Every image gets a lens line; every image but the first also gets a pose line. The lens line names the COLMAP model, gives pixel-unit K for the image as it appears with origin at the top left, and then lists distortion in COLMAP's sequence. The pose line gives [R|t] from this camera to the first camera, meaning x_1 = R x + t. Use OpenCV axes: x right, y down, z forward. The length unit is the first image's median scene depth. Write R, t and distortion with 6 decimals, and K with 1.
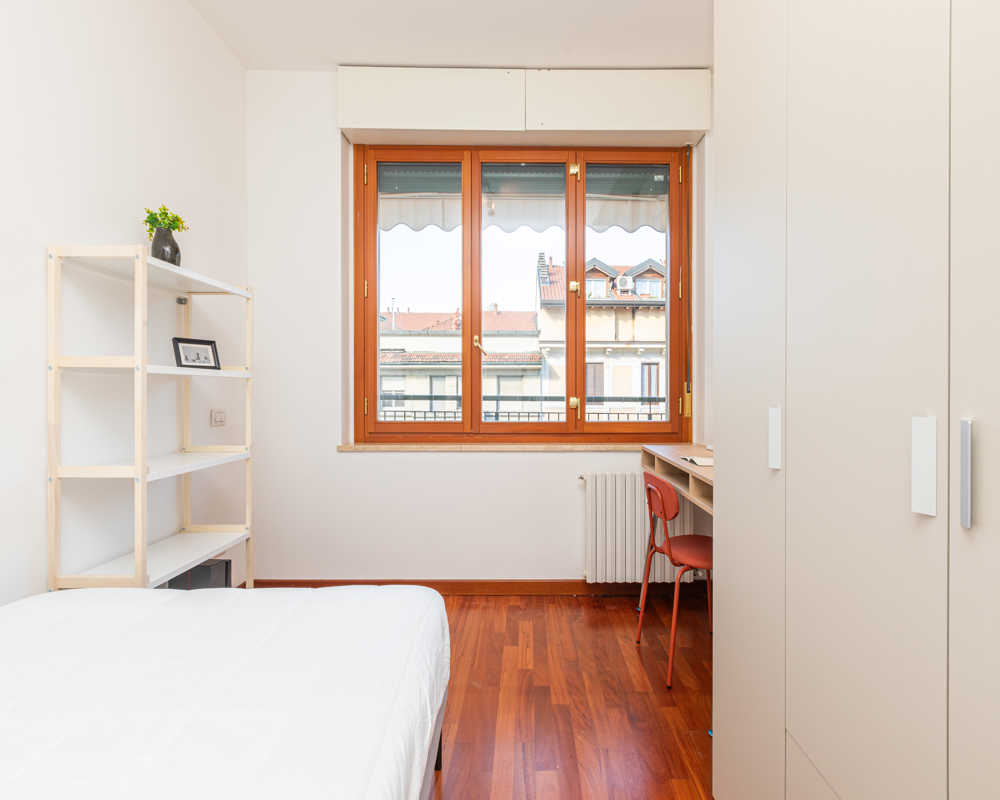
lens RADIAL K [[487.1, 0, 562.7], [0, 487.1, 391.6], [0, 0, 1]] dist [0.003483, 0.000380]
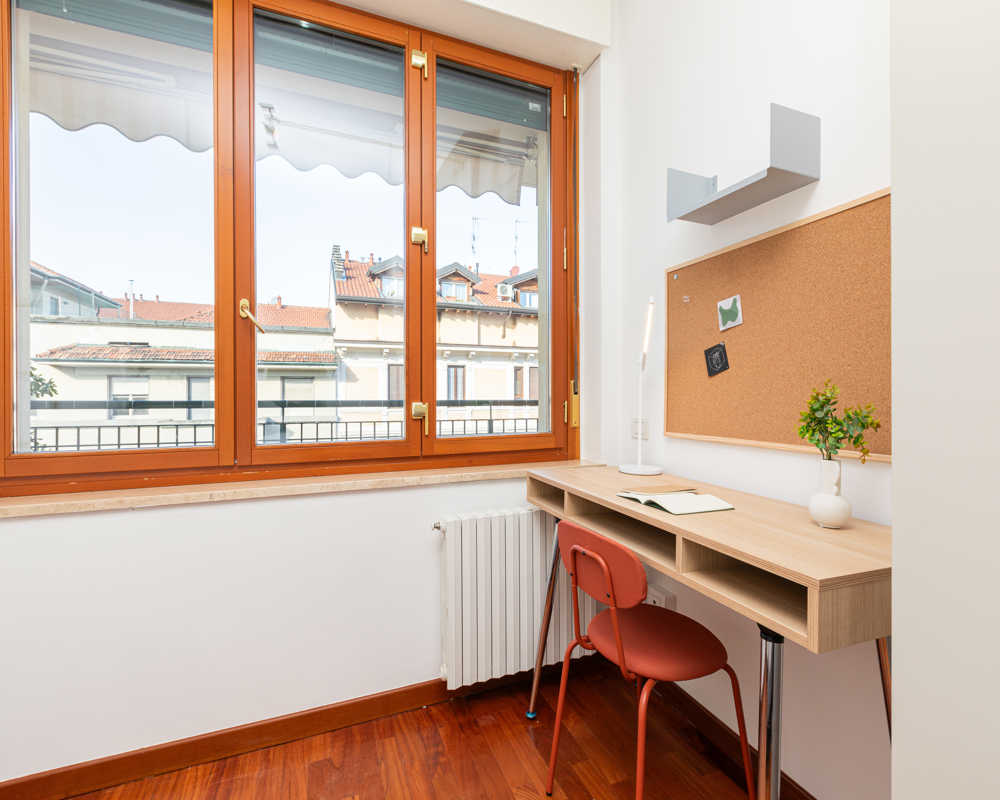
lens RADIAL K [[445.2, 0, 547.3], [0, 445.2, 391.1], [0, 0, 1]] dist [0.000681, 0.000677]
pose [[0.918600, -0.002813, 0.395179, -0.056166], [0.005726, 0.999964, -0.006192, 0.001526], [-0.395147, 0.007951, 0.918583, 0.371981]]
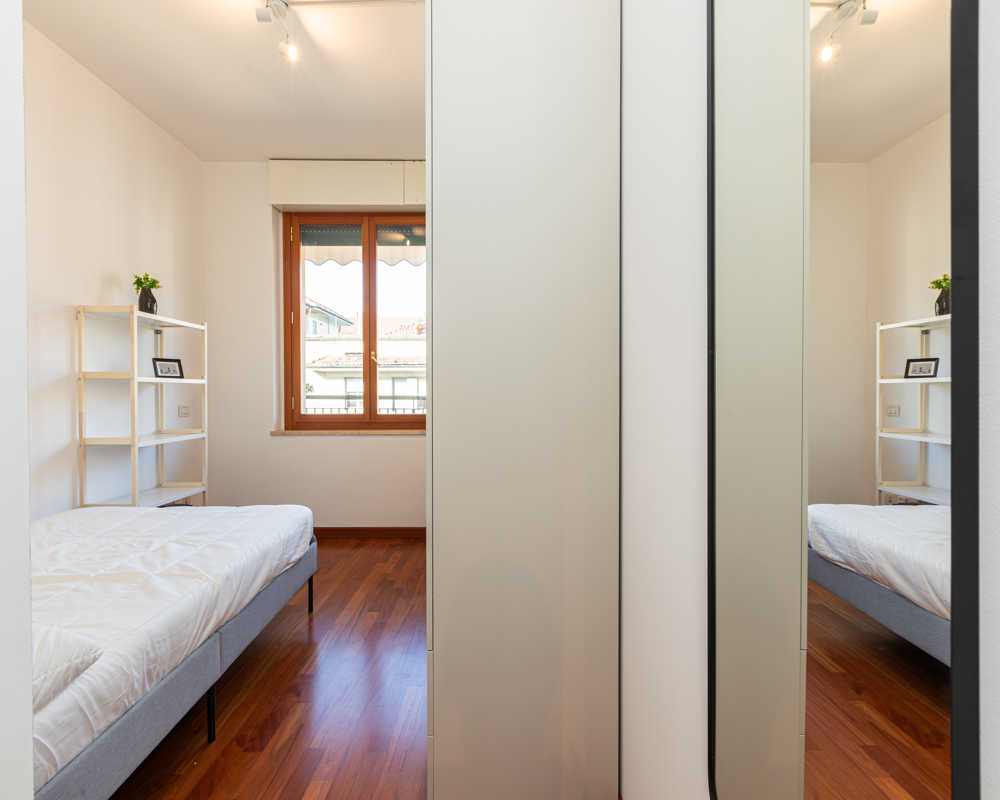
lens RADIAL K [[487.1, 0, 542.1], [0, 487.1, 396.8], [0, 0, 1]] dist [0.003483, 0.000380]
pose [[0.999983, -0.002338, 0.005424, 0.299823], [0.002288, 0.999955, 0.009211, 0.000597], [-0.005445, -0.009198, 0.999943, -0.389159]]
